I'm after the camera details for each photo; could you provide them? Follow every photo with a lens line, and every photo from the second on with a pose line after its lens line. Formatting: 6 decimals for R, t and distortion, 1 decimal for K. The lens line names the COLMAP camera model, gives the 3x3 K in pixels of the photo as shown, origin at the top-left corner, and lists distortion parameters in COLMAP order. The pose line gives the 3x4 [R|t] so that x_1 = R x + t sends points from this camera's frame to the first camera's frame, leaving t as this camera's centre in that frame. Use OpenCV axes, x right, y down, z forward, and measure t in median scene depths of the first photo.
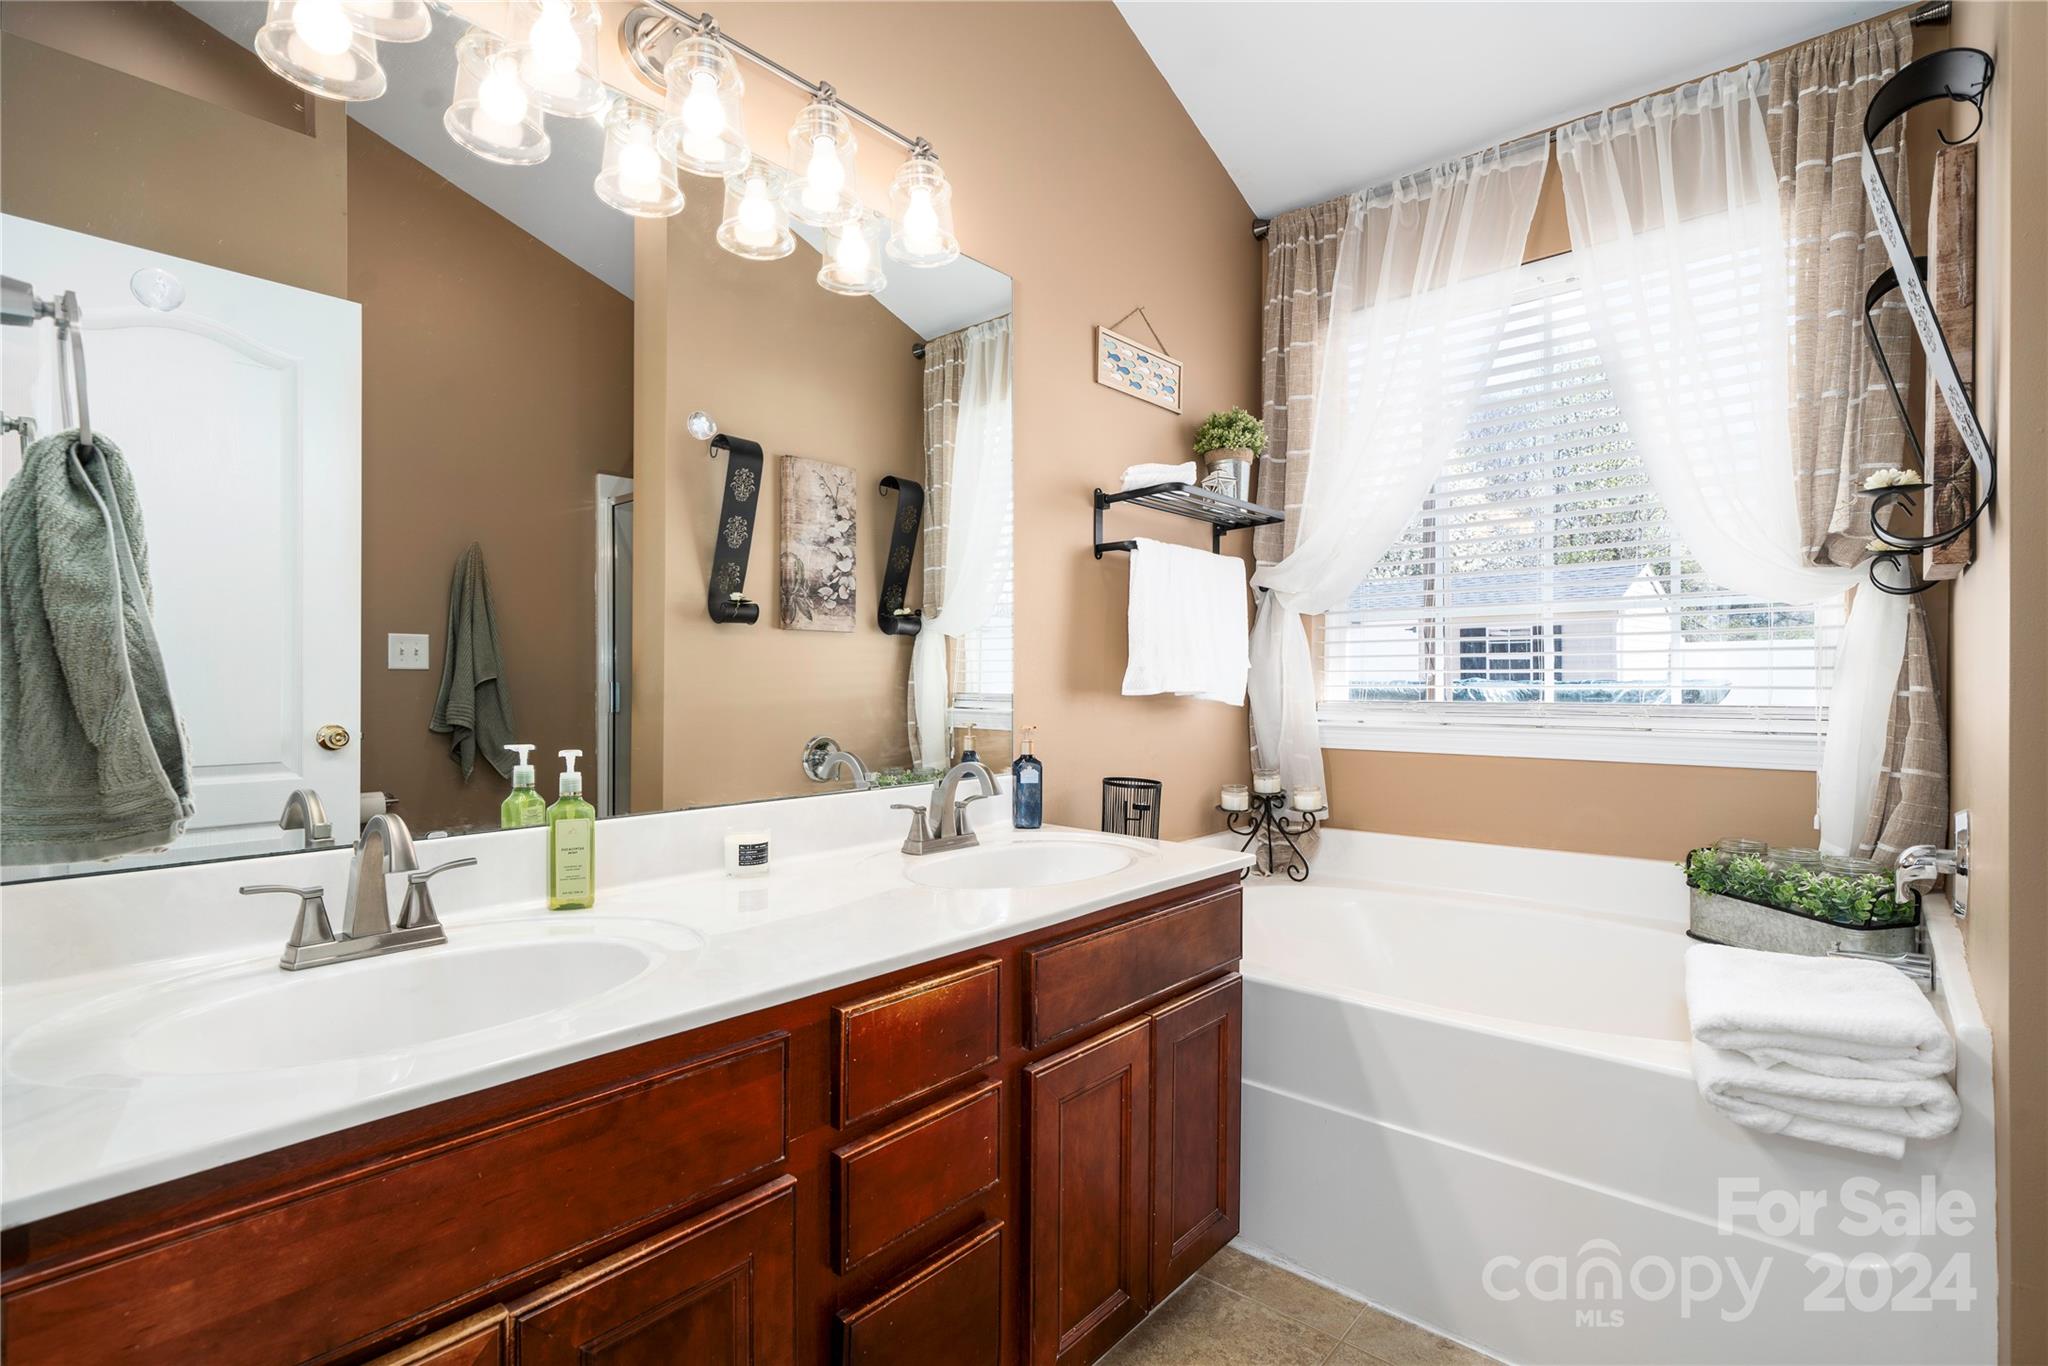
lens RADIAL K [[974.7, 0, 1023.4], [0, 974.7, 685.5], [0, 0, 1]] dist [0.003008, 0.000425]
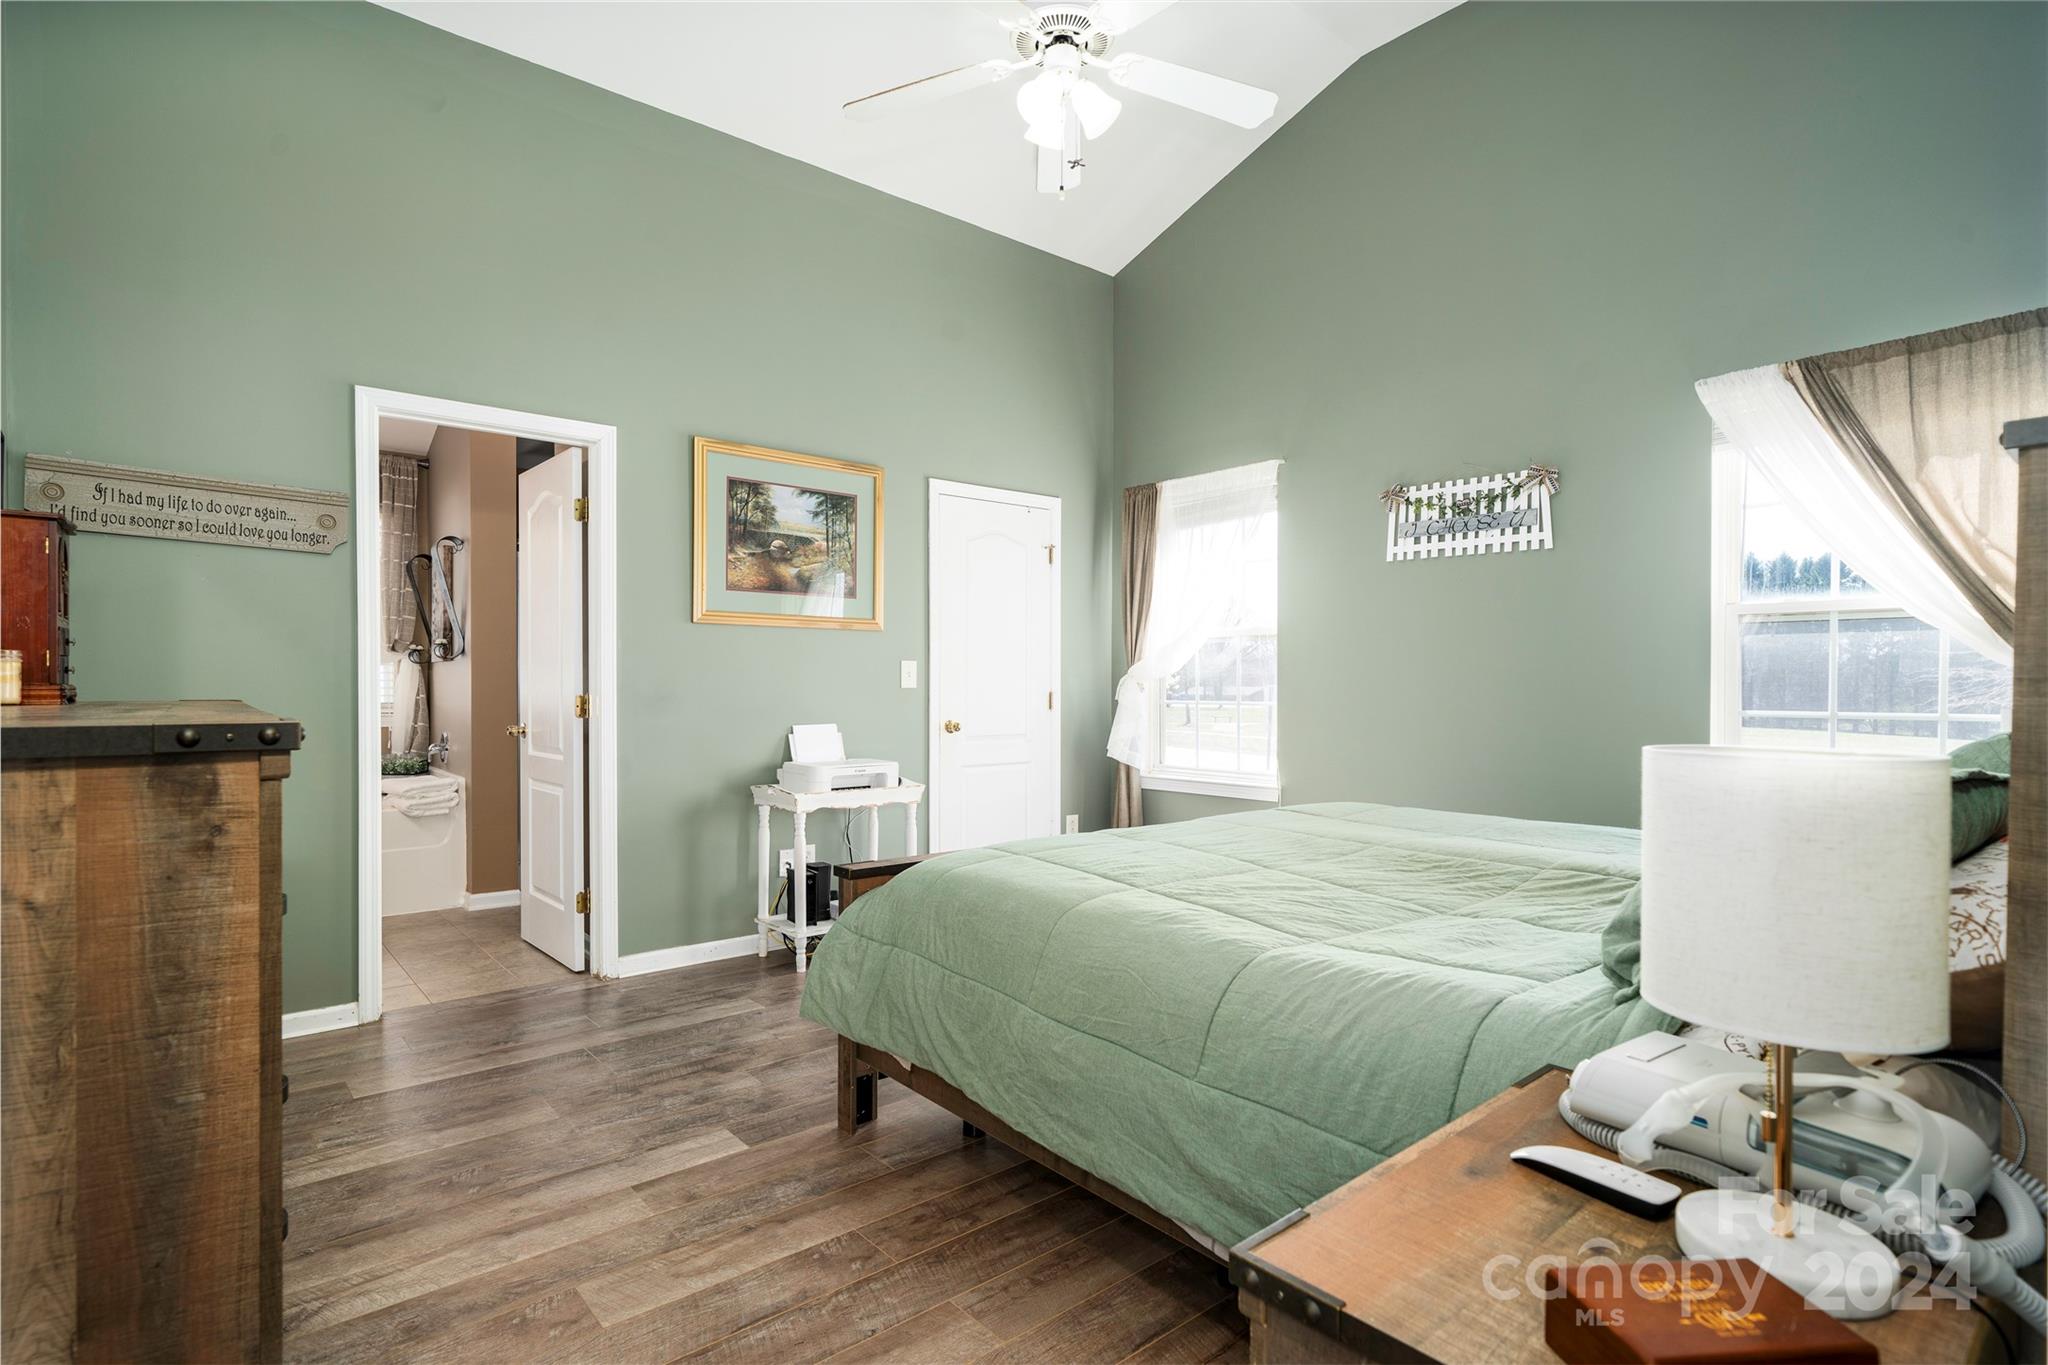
lens RADIAL K [[1002.1, 0, 1023.3], [0, 1002.1, 685.4], [0, 0, 1]] dist [0.000802, -0.000158]
pose [[0.162212, -0.003034, 0.986751, -1.766163], [0.003995, 0.999989, 0.002418, -0.028010], [-0.986748, 0.003550, 0.162223, -1.273241]]
